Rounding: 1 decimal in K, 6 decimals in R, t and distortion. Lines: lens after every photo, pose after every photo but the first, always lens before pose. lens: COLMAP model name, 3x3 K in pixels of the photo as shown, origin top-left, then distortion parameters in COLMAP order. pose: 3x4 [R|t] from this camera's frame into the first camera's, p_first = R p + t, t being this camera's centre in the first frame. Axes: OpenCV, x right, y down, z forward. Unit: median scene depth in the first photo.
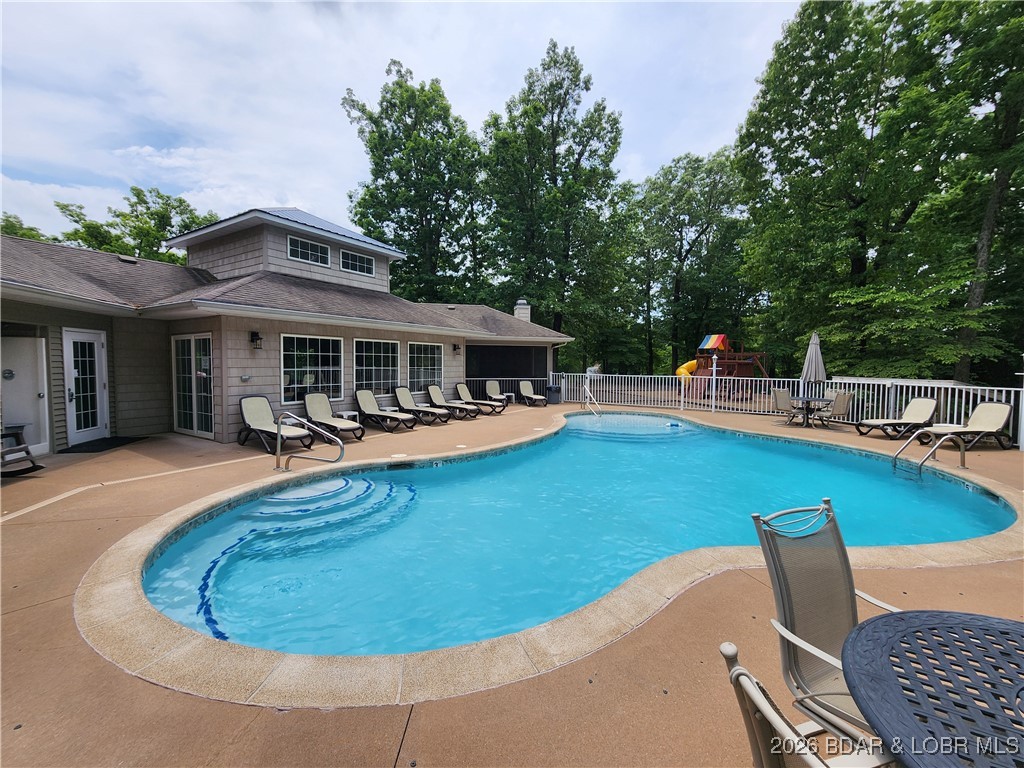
lens RADIAL K [[414.1, 0, 516.9], [0, 414.1, 385.0], [0, 0, 1]] dist [-0.003907, 0.001658]
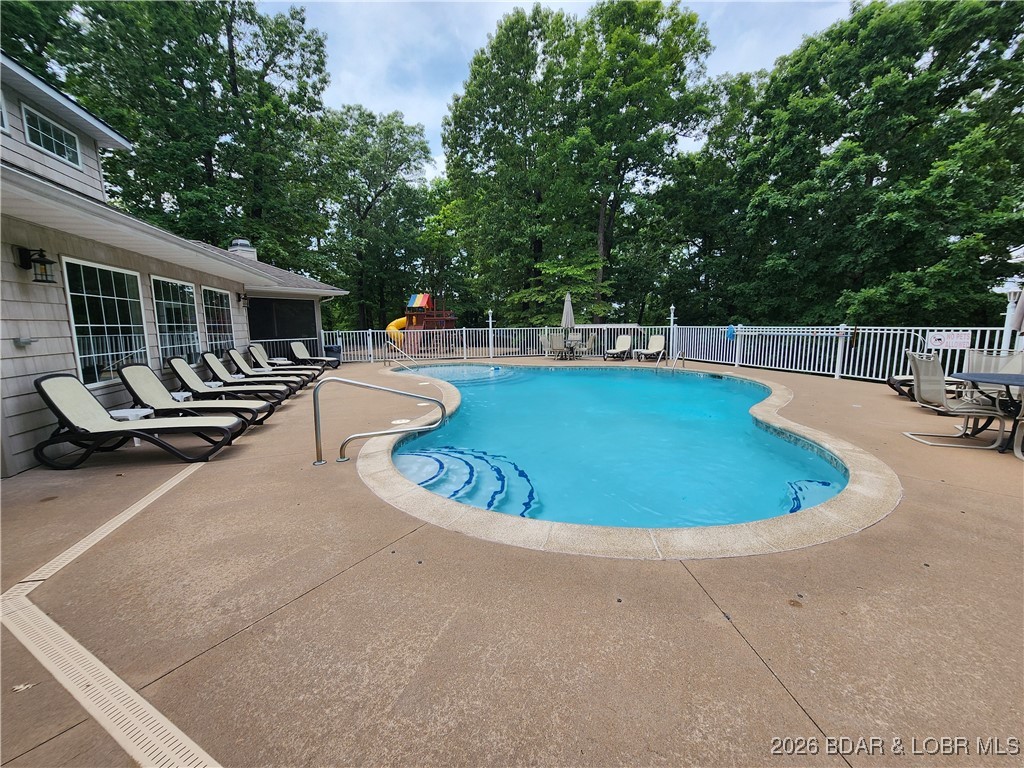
lens RADIAL K [[414.1, 0, 515.2], [0, 414.1, 382.9], [0, 0, 1]] dist [-0.003907, 0.001658]
pose [[0.679926, -0.121598, 0.723129, -0.450320], [0.057875, 0.991977, 0.112390, 0.008197], [-0.730994, -0.034566, 0.681508, 0.165689]]
